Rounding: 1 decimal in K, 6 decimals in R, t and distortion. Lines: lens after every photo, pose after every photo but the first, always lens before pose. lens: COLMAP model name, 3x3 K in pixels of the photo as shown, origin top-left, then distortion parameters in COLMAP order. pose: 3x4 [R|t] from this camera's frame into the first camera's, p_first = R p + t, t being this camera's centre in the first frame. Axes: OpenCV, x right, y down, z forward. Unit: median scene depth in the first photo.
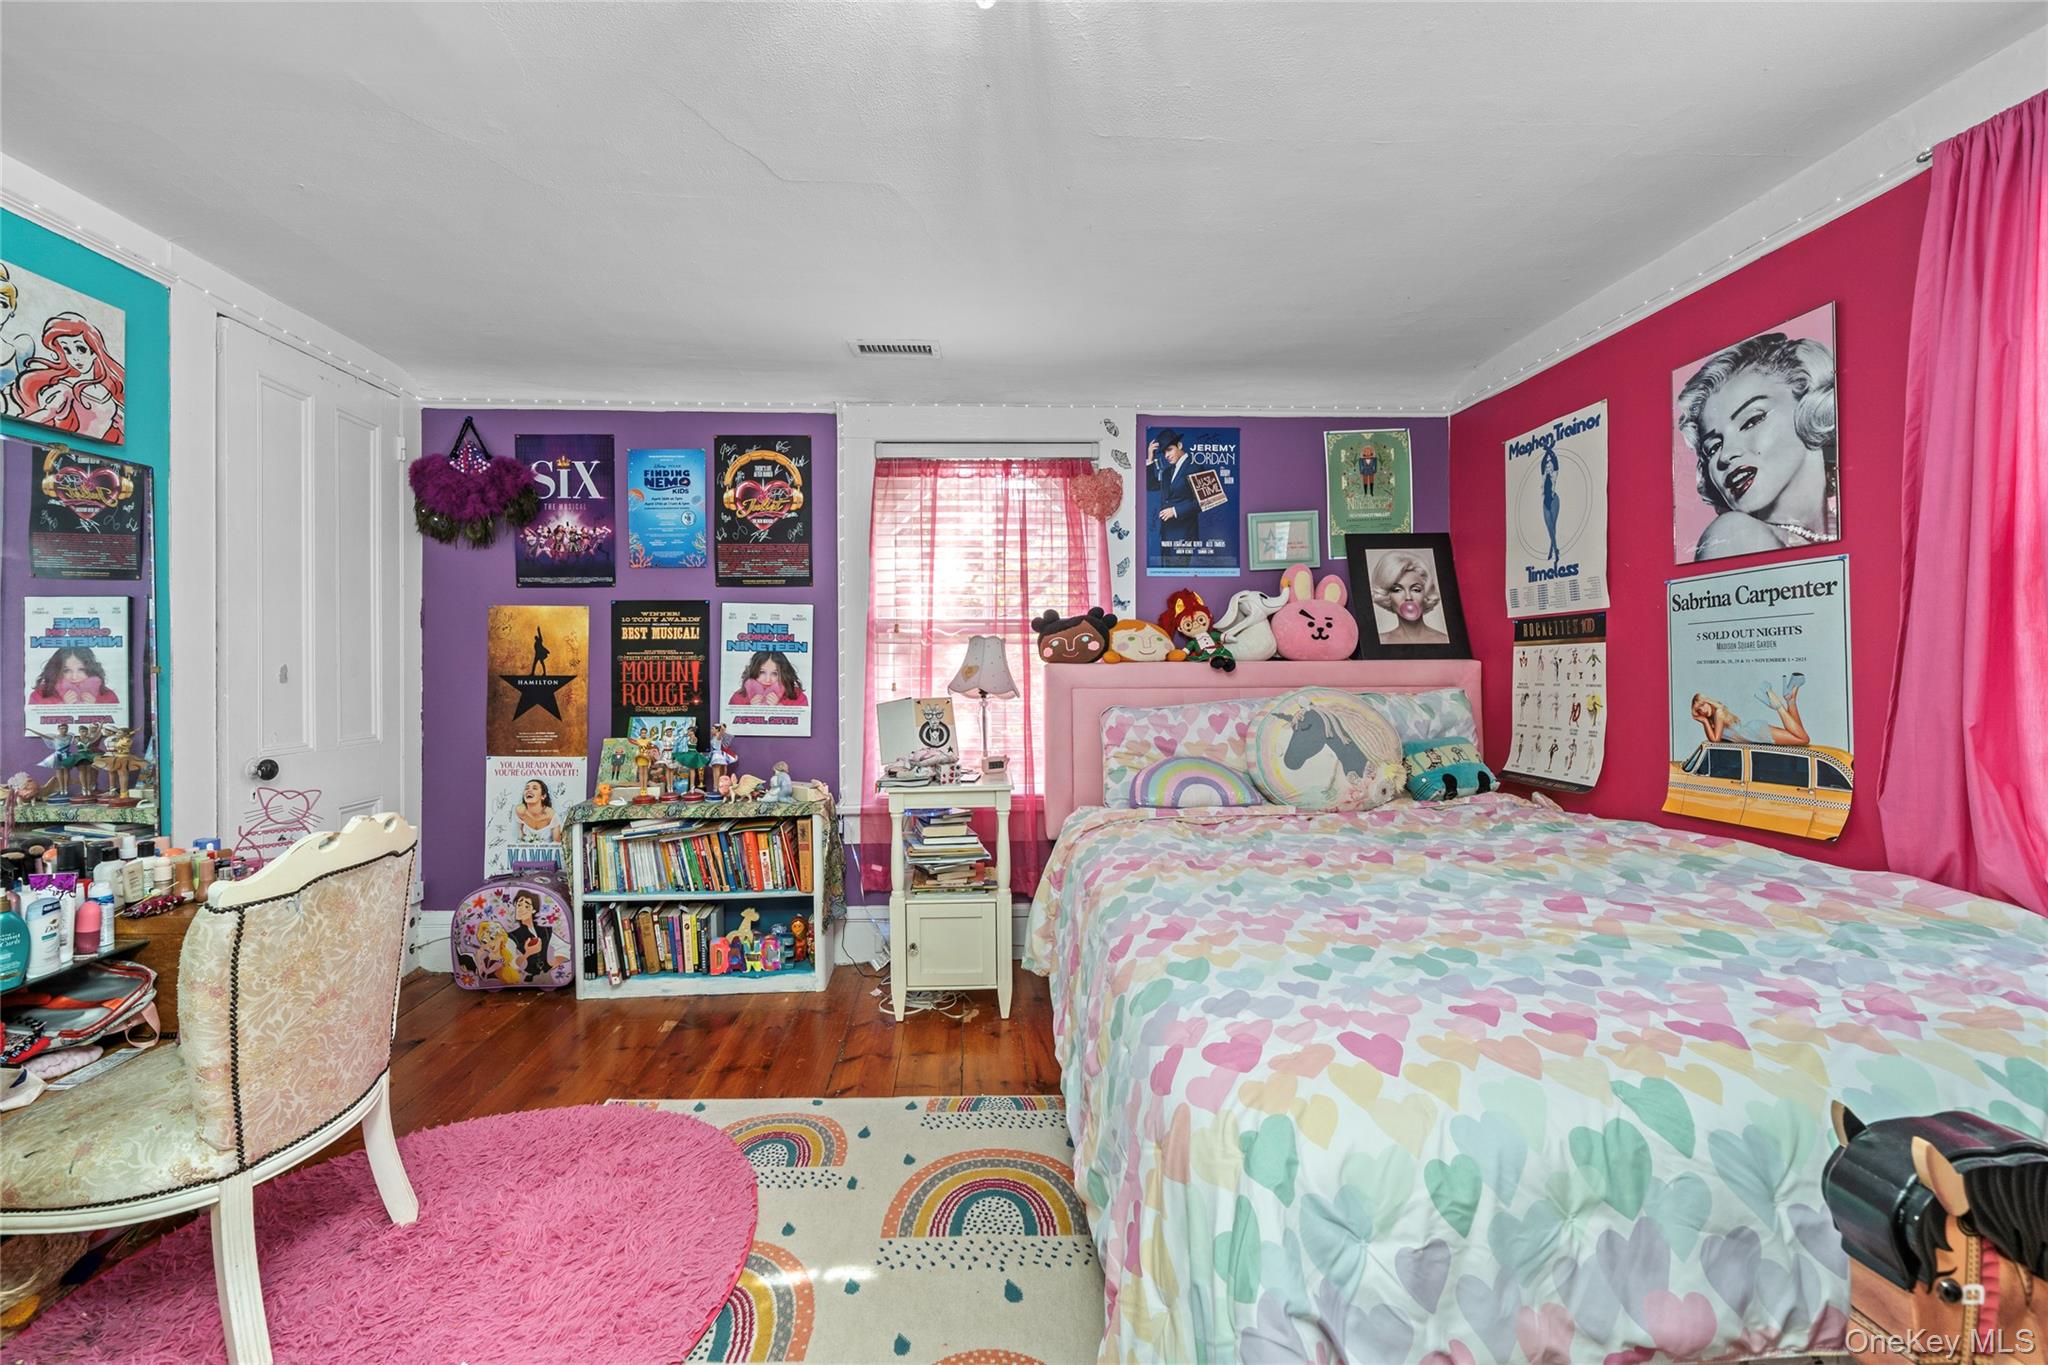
lens RADIAL K [[826.7, 0, 1020.6], [0, 826.7, 671.1], [0, 0, 1]] dist [-0.002806, 0.000165]
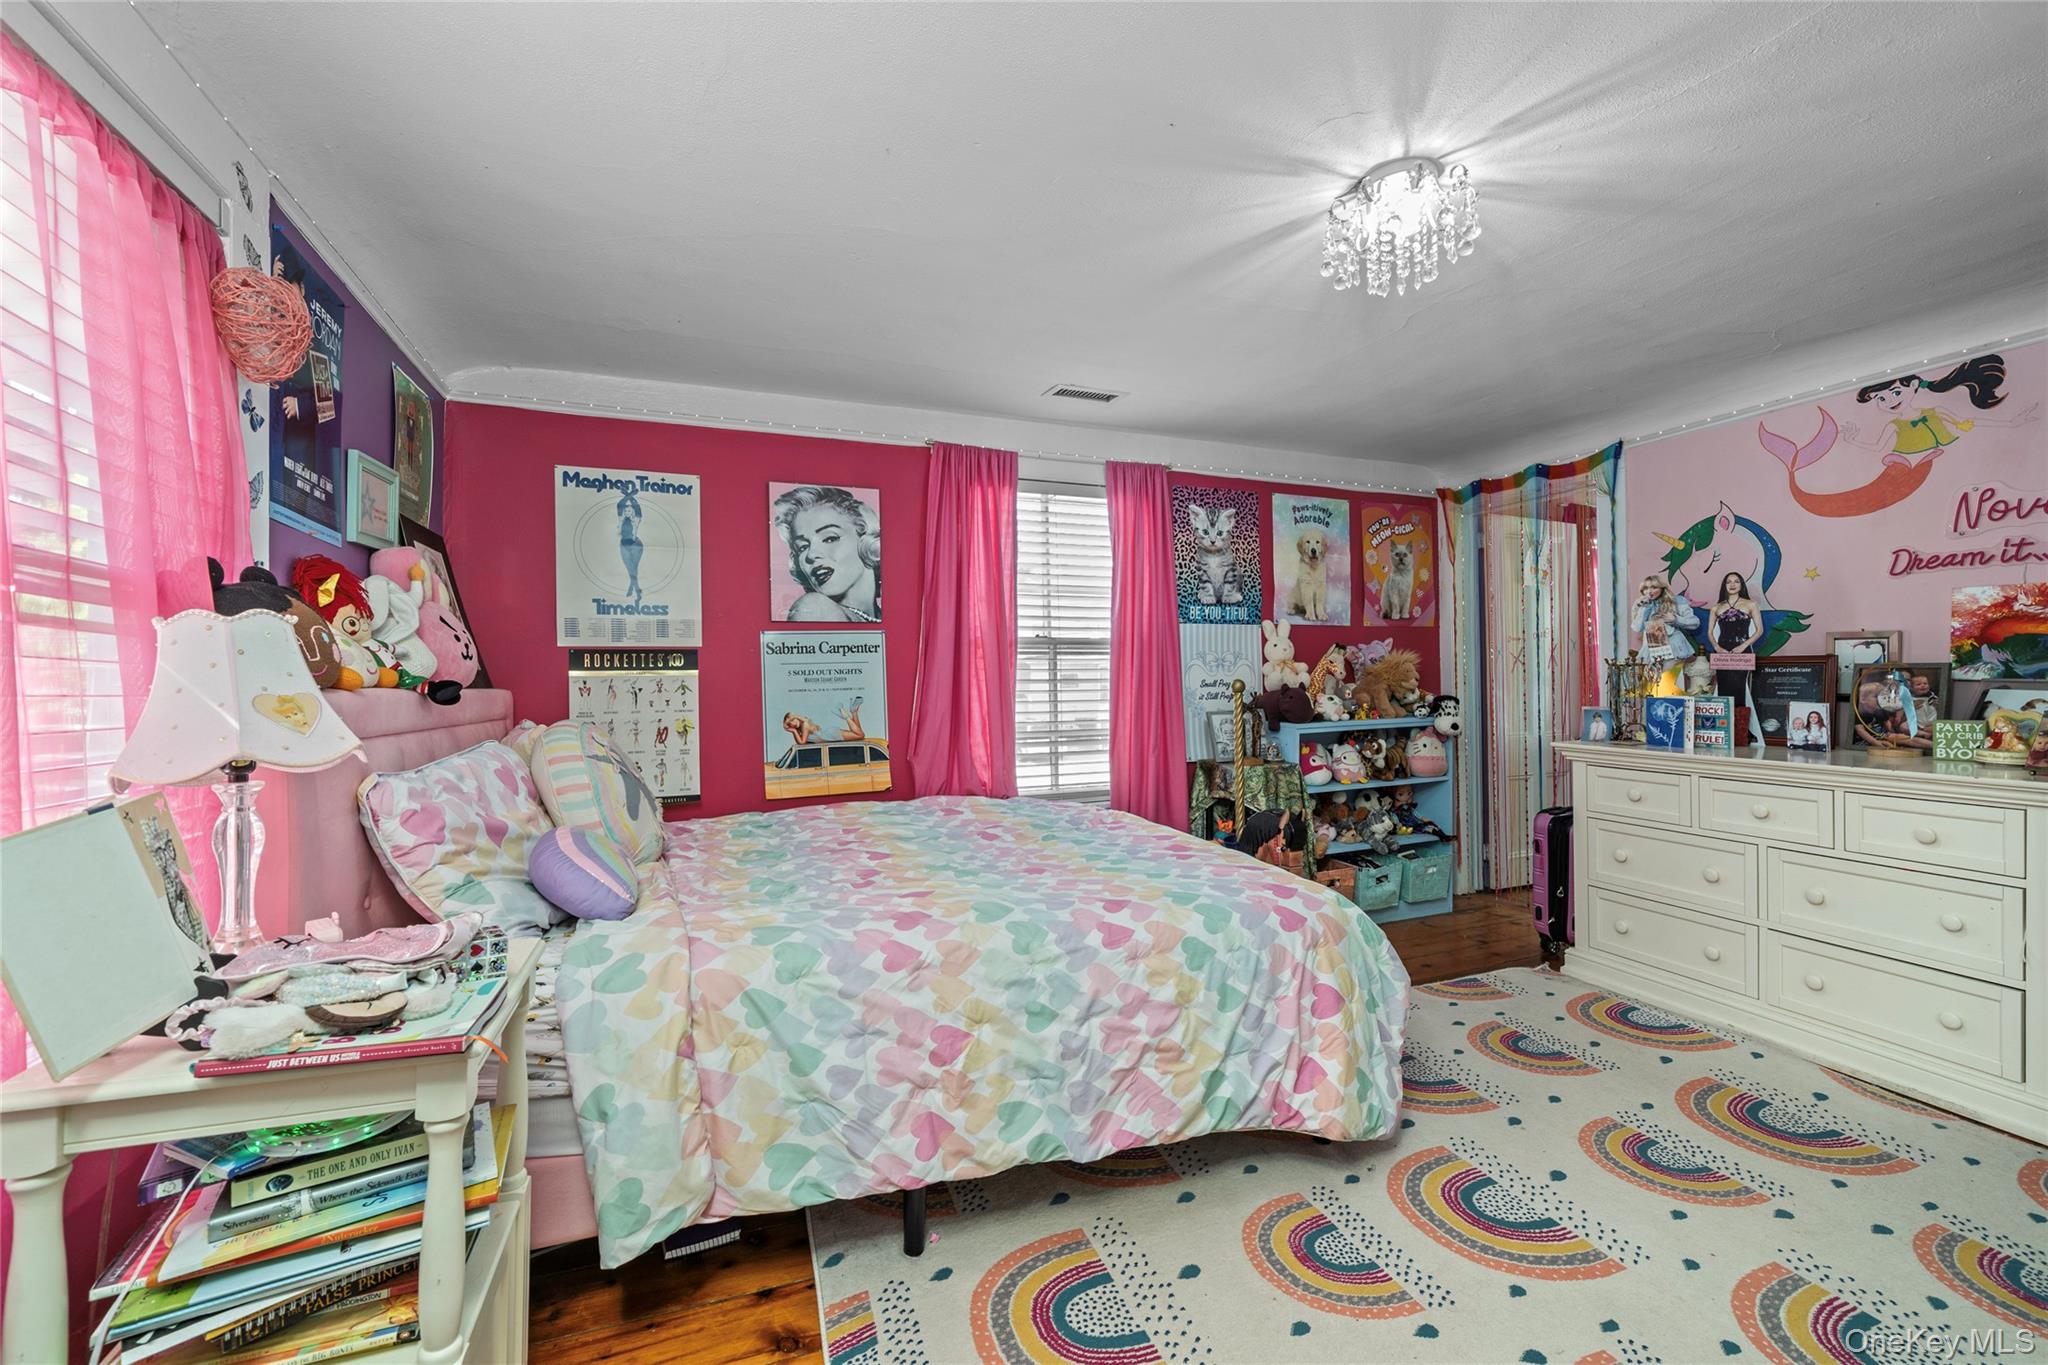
lens RADIAL K [[826.7, 0, 999.3], [0, 826.7, 693.7], [0, 0, 1]] dist [-0.002806, 0.000165]
pose [[-0.298838, 0.004012, 0.954296, -0.528531], [0.017815, 0.999840, 0.001376, -0.000803], [-0.954138, 0.017412, -0.298861, 0.849908]]
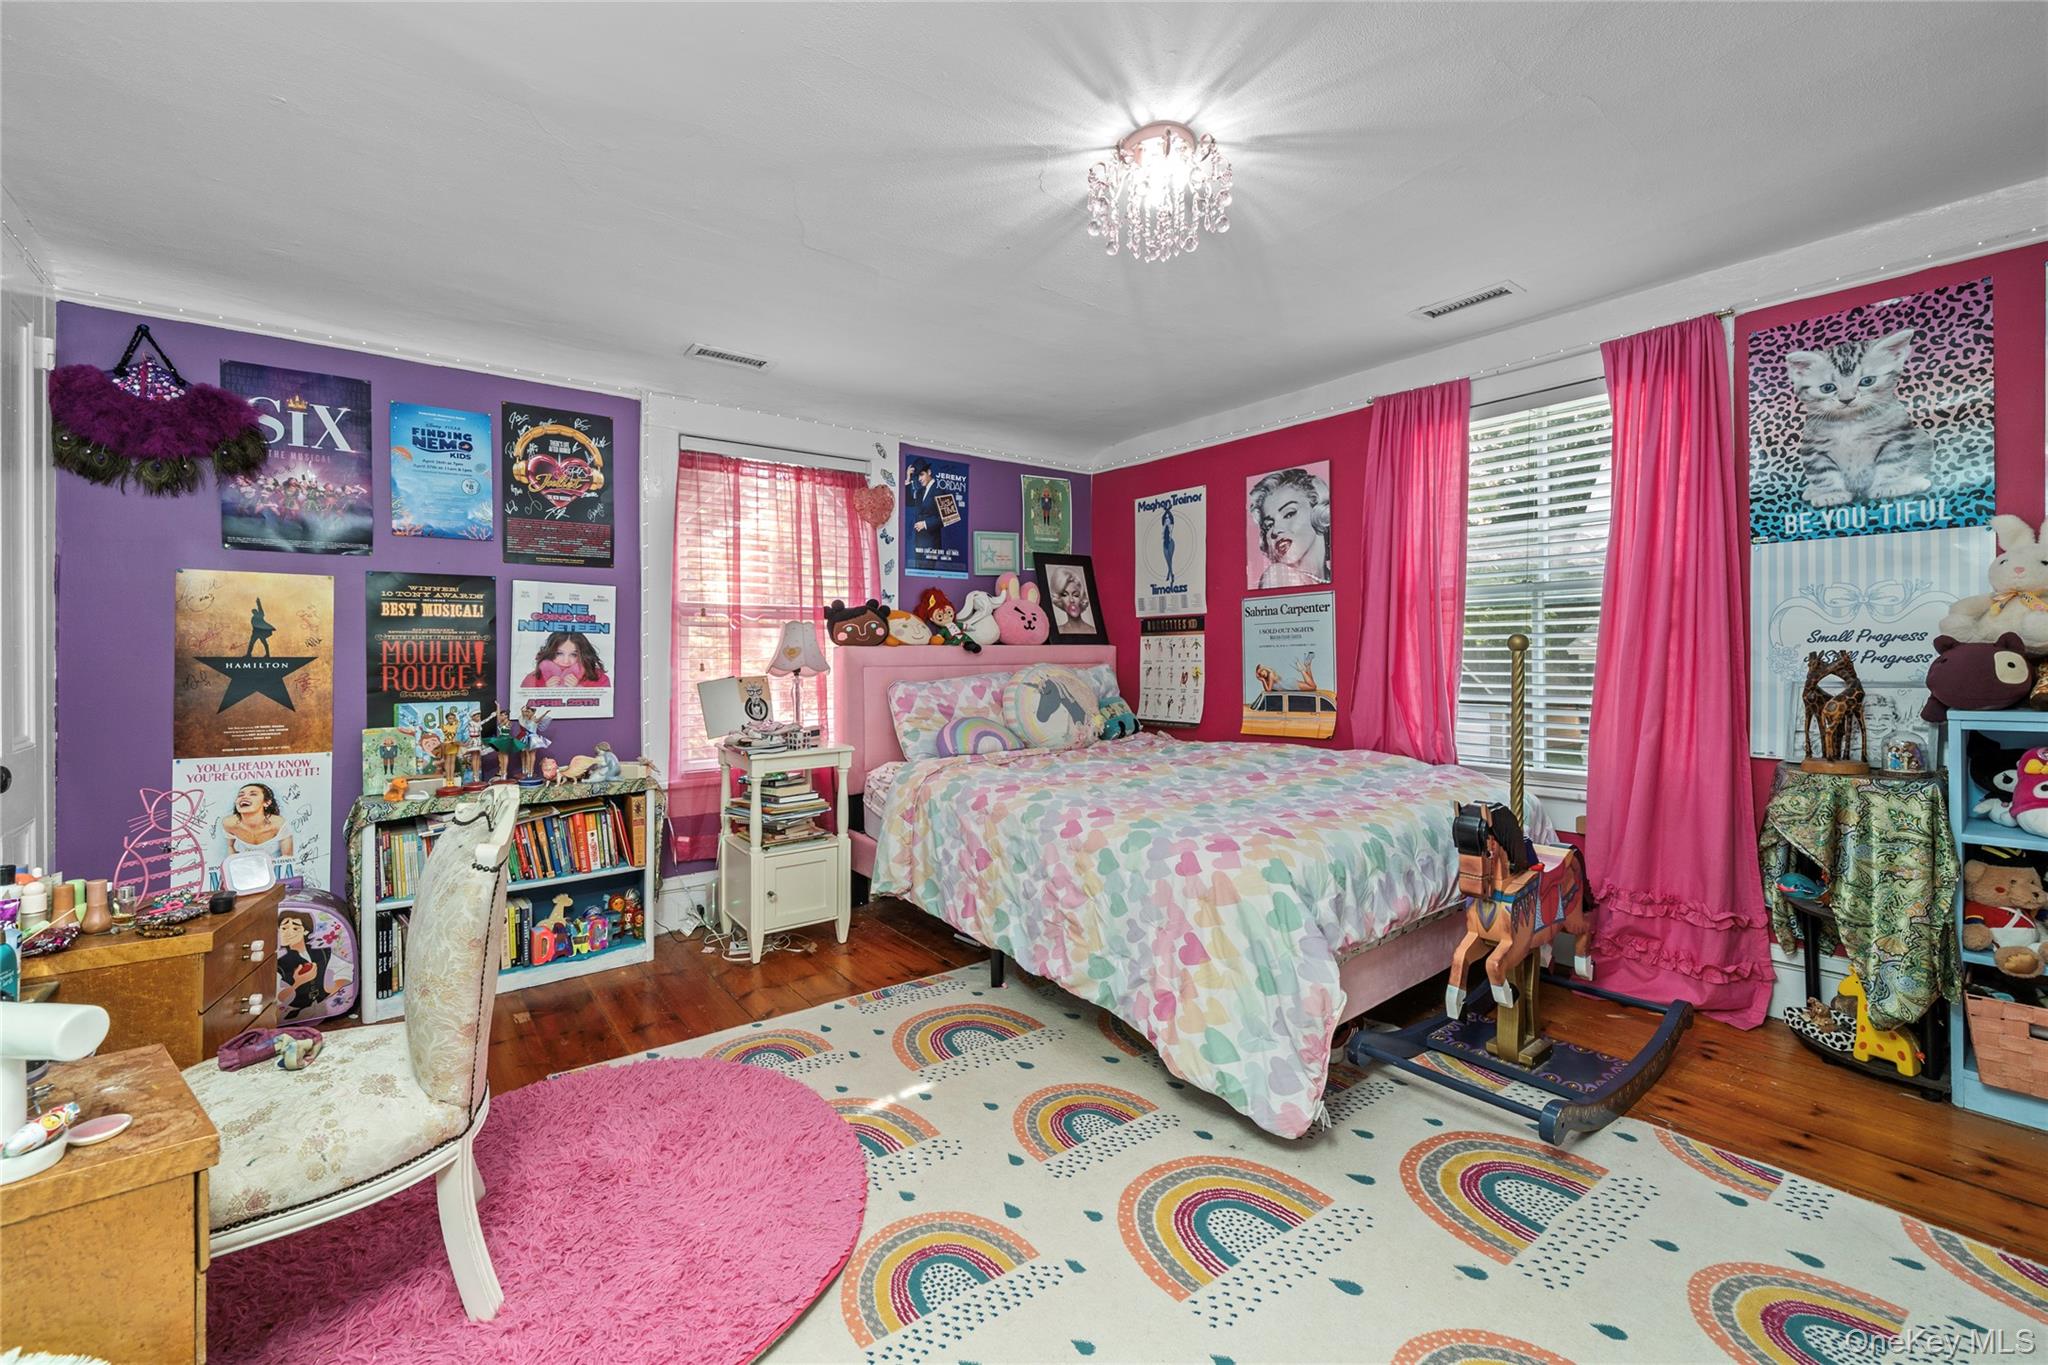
lens RADIAL K [[826.7, 0, 1010.7], [0, 826.7, 665.6], [0, 0, 1]] dist [-0.002806, 0.000165]
pose [[0.824057, -0.007769, 0.566454, -0.480122], [0.003411, 0.999956, 0.008753, 0.010052], [-0.566497, -0.005281, 0.824047, -0.116228]]
